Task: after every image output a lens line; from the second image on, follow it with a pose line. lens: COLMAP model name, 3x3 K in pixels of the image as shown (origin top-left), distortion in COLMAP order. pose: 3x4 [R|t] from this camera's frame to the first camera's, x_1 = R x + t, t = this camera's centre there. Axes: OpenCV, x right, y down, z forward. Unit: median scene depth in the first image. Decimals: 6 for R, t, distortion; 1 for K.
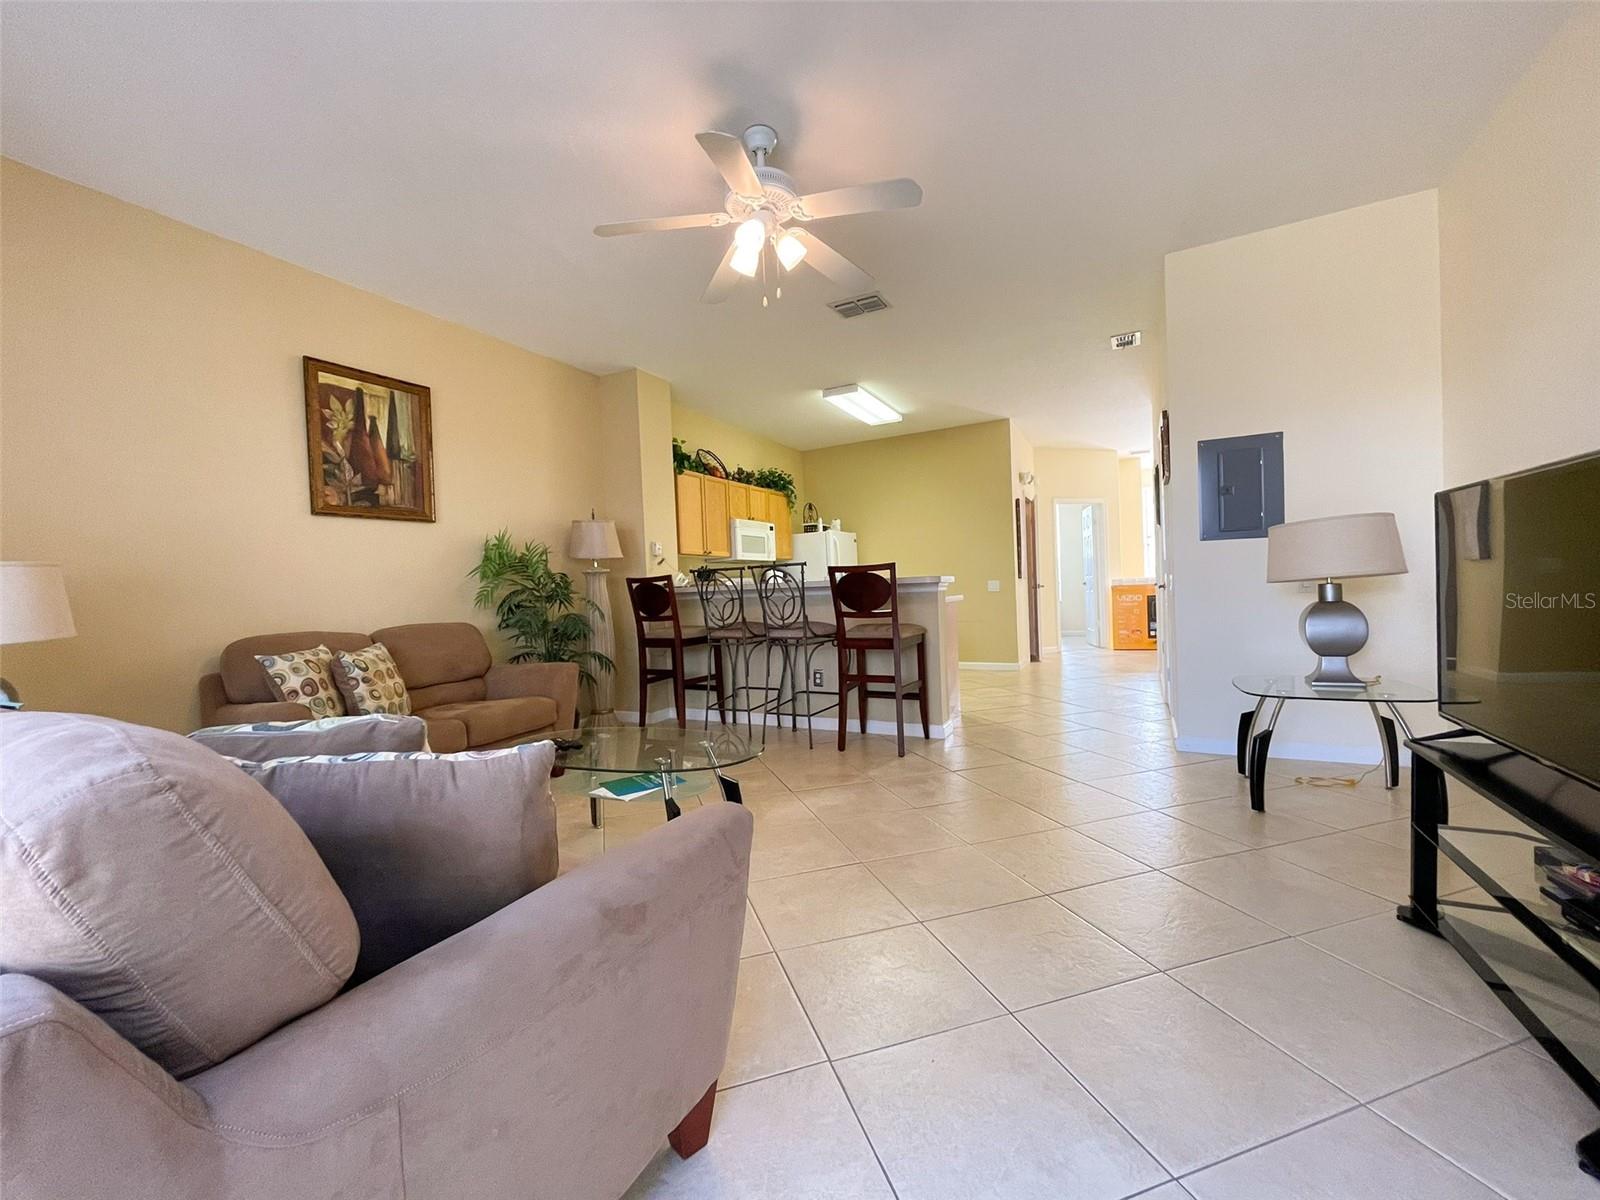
lens RADIAL K [[648.7, 0, 795.2], [0, 648.7, 603.8], [0, 0, 1]] dist [-0.003989, -0.000297]
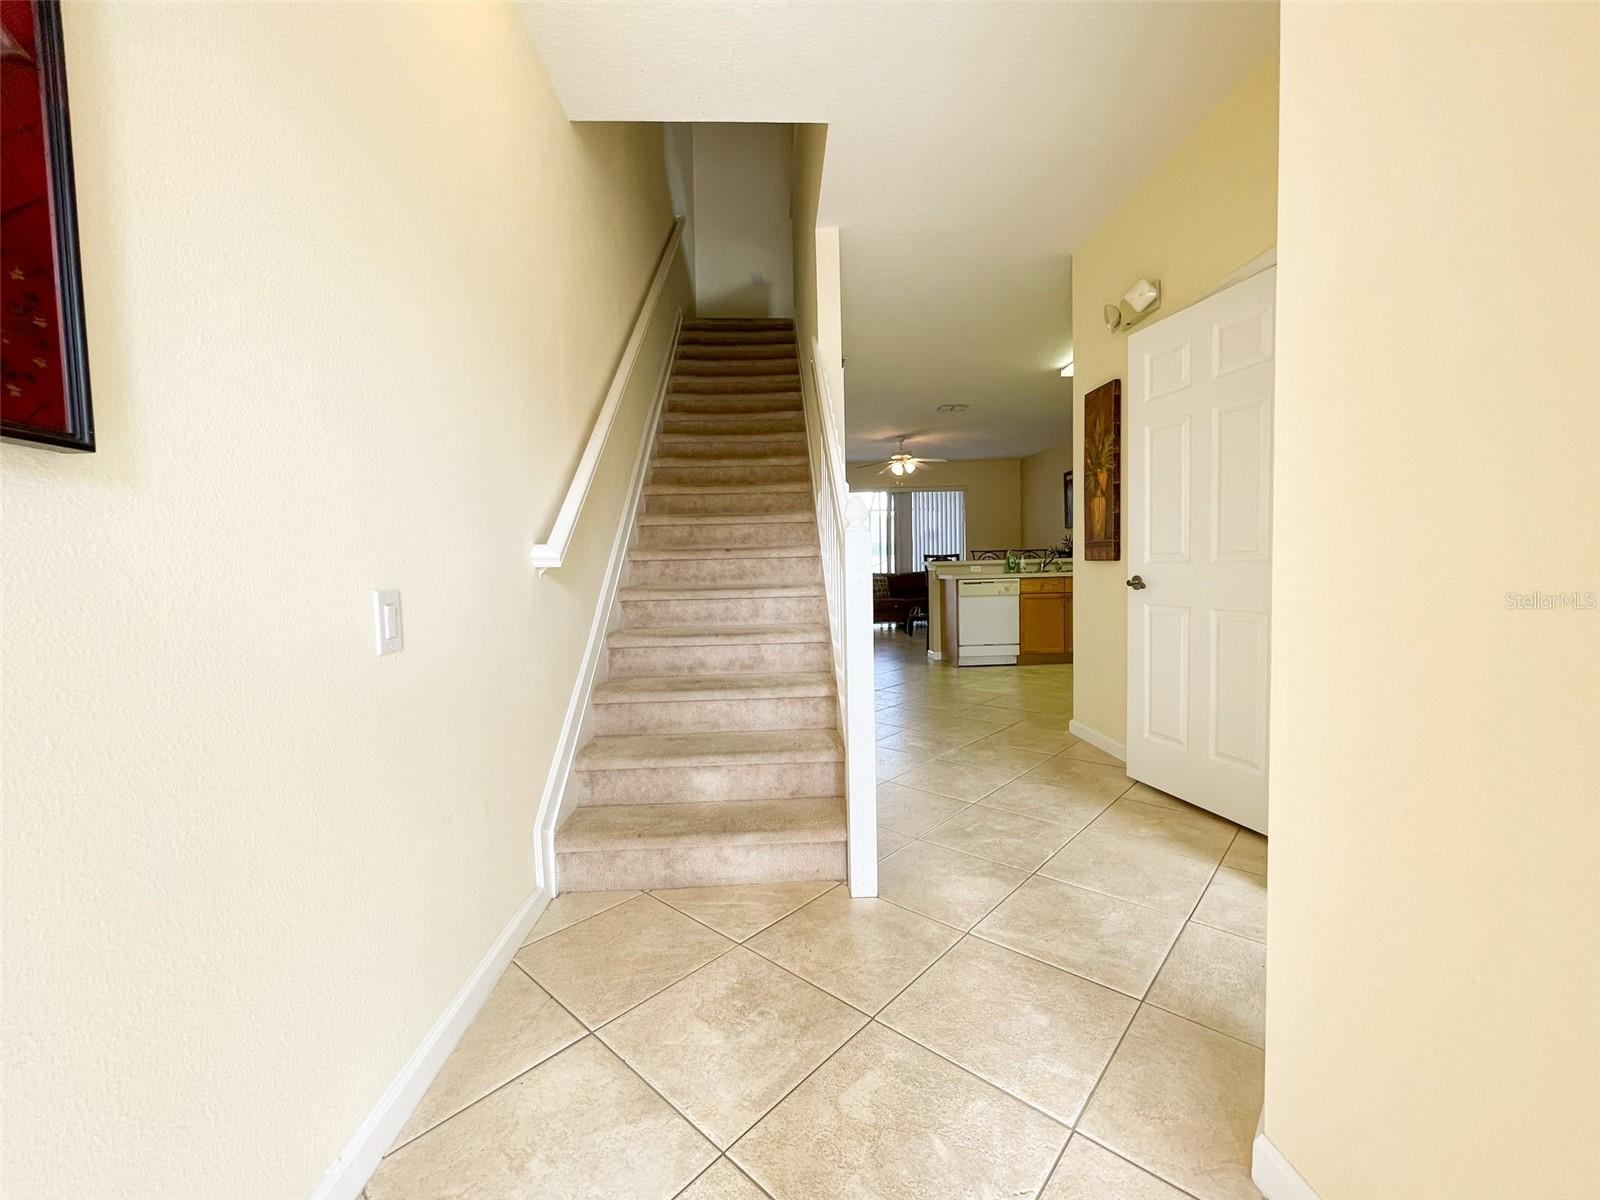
lens RADIAL K [[648.7, 0, 795.2], [0, 648.7, 603.8], [0, 0, 1]] dist [-0.003989, -0.000297]
pose [[-0.866881, 0.086015, -0.491038, 1.611989], [0.042645, 0.994187, 0.098865, -0.132578], [0.496687, 0.064764, -0.865510, 2.731945]]
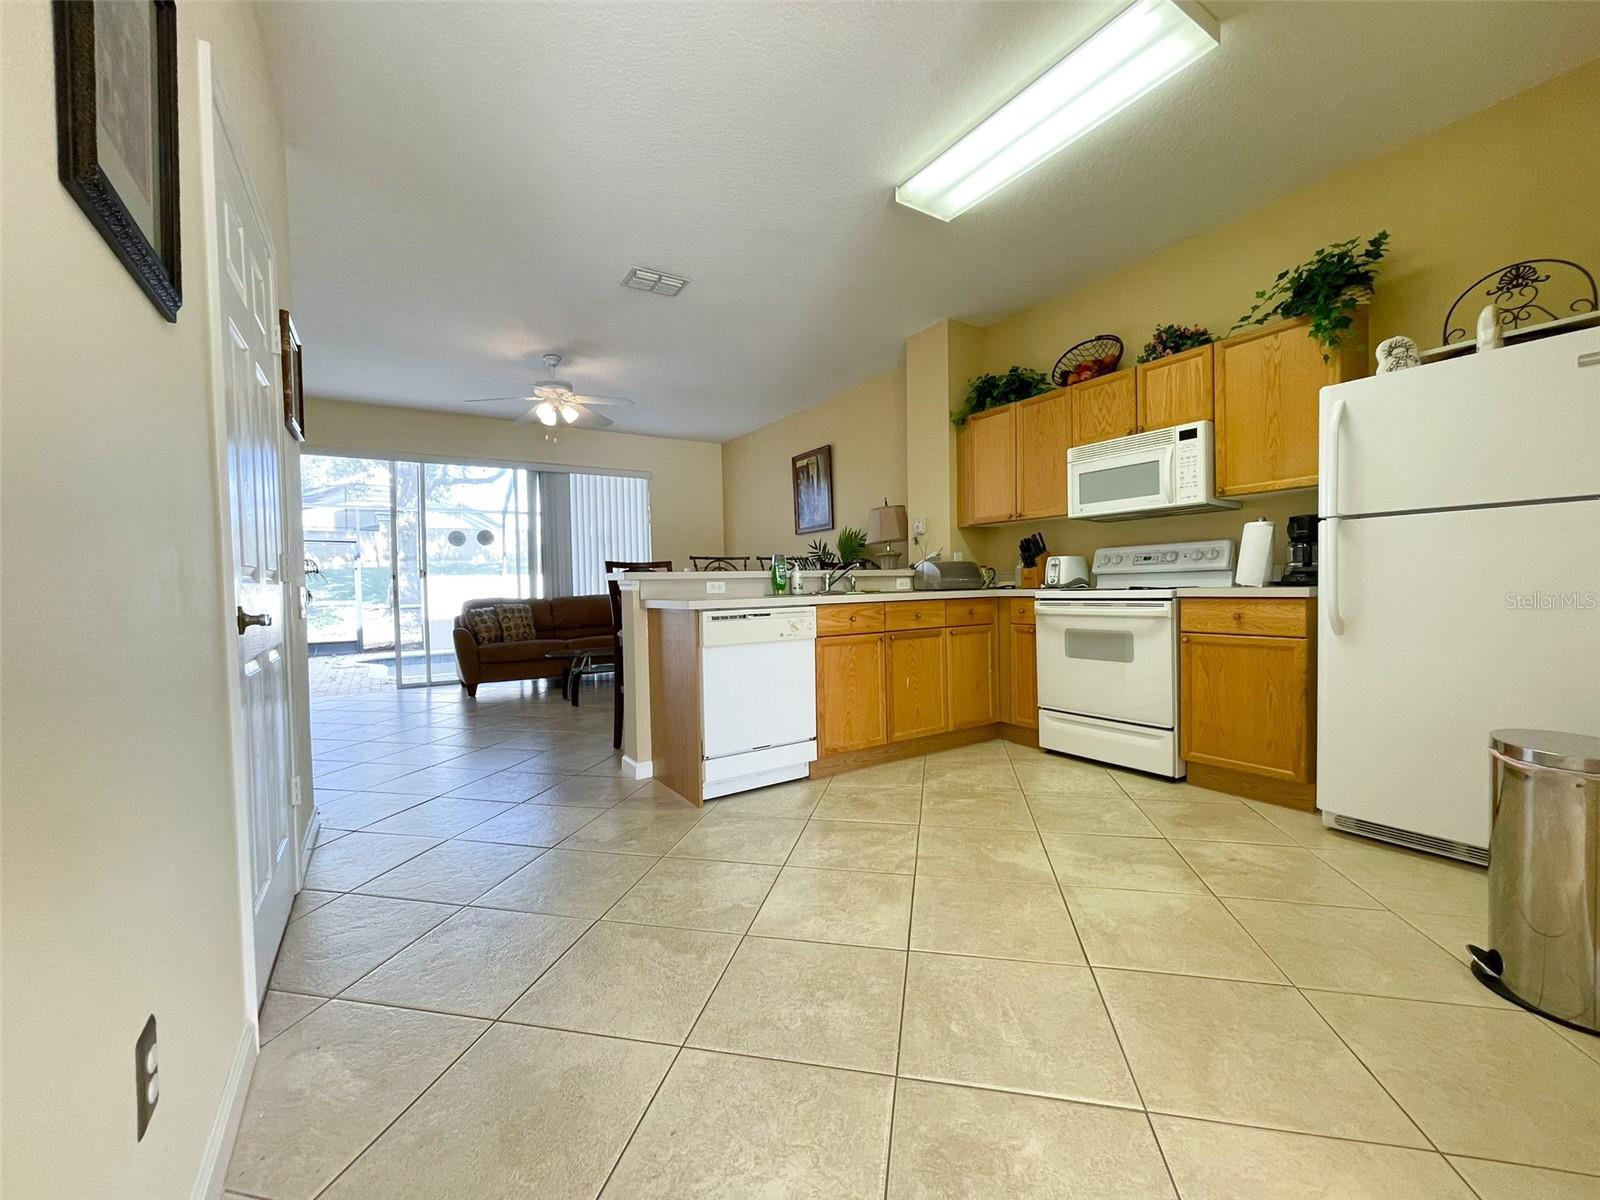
lens RADIAL K [[648.7, 0, 795.2], [0, 648.7, 603.8], [0, 0, 1]] dist [-0.003989, -0.000297]
pose [[-0.498720, 0.069880, -0.863942, 0.966179], [0.014261, 0.997271, 0.072432, -0.065848], [0.866646, 0.023802, -0.498356, 1.898980]]
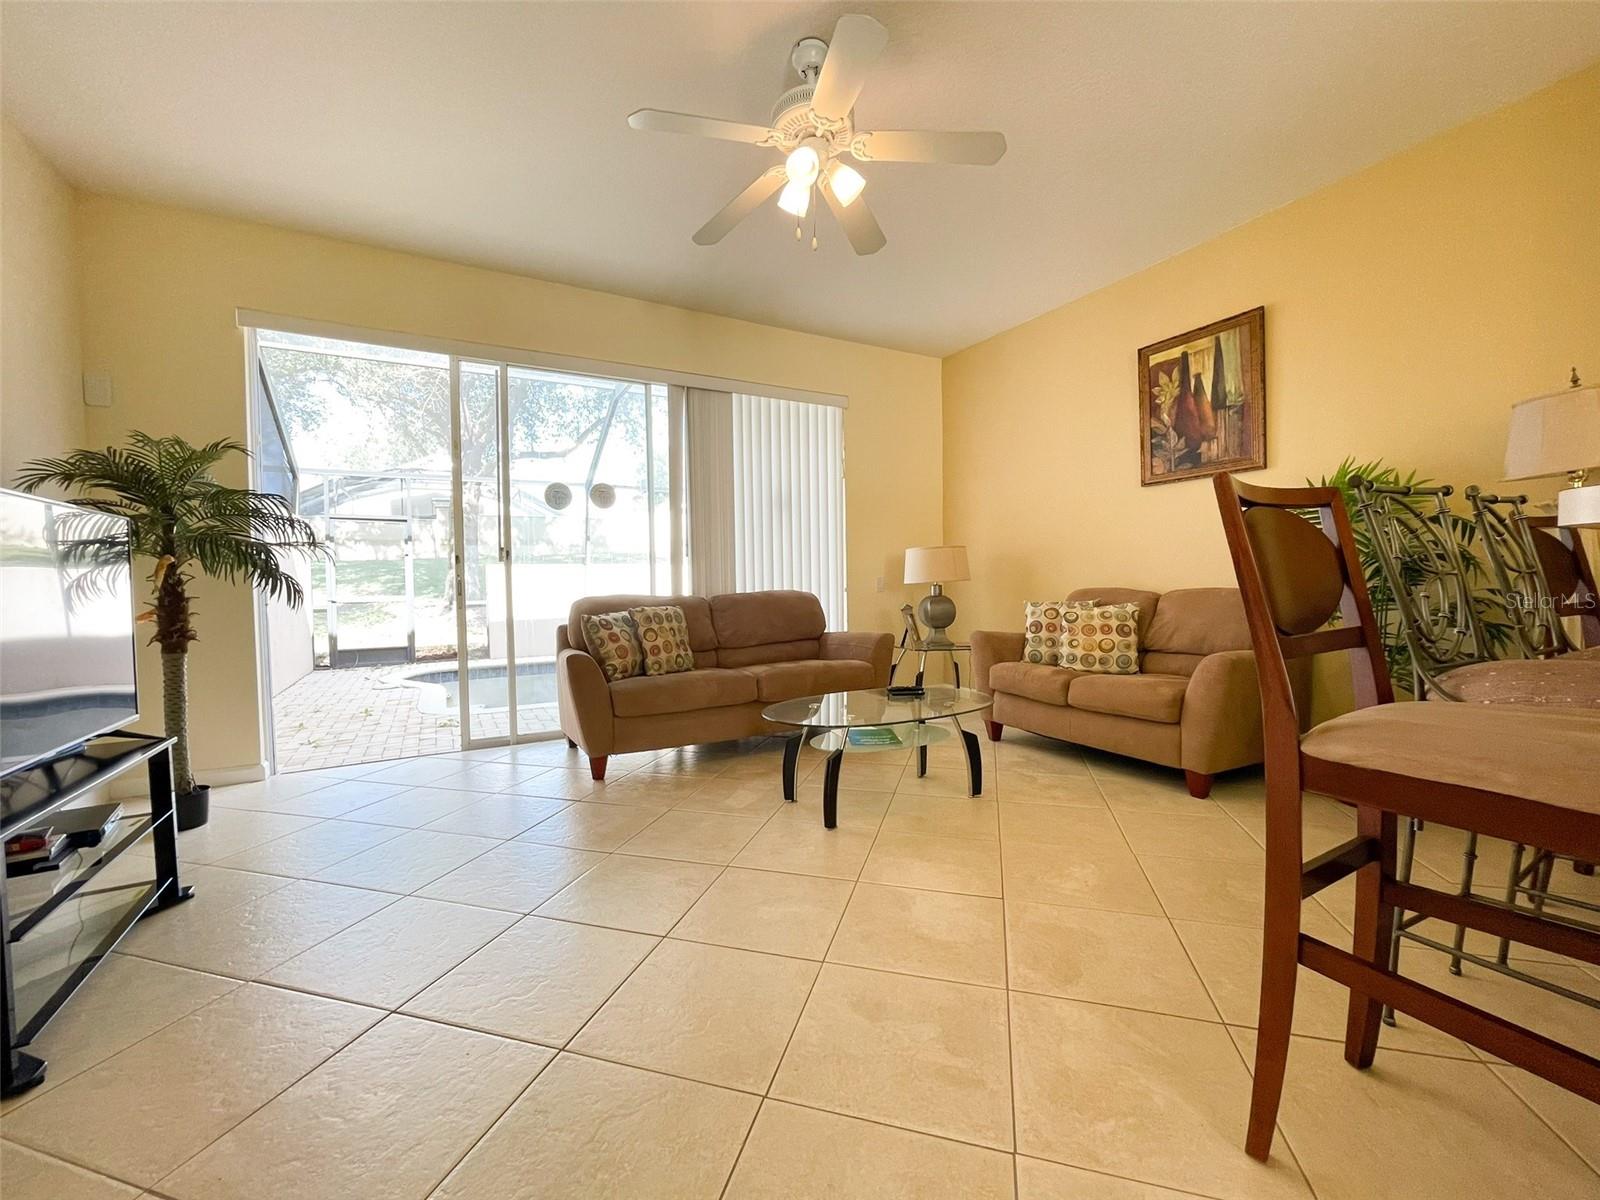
lens RADIAL K [[648.7, 0, 795.2], [0, 648.7, 603.8], [0, 0, 1]] dist [-0.003989, -0.000297]
pose [[-0.555047, 0.072838, -0.828624, 0.530586], [0.012653, 0.996783, 0.079144, -0.028269], [0.831722, 0.033444, -0.554183, 1.067752]]
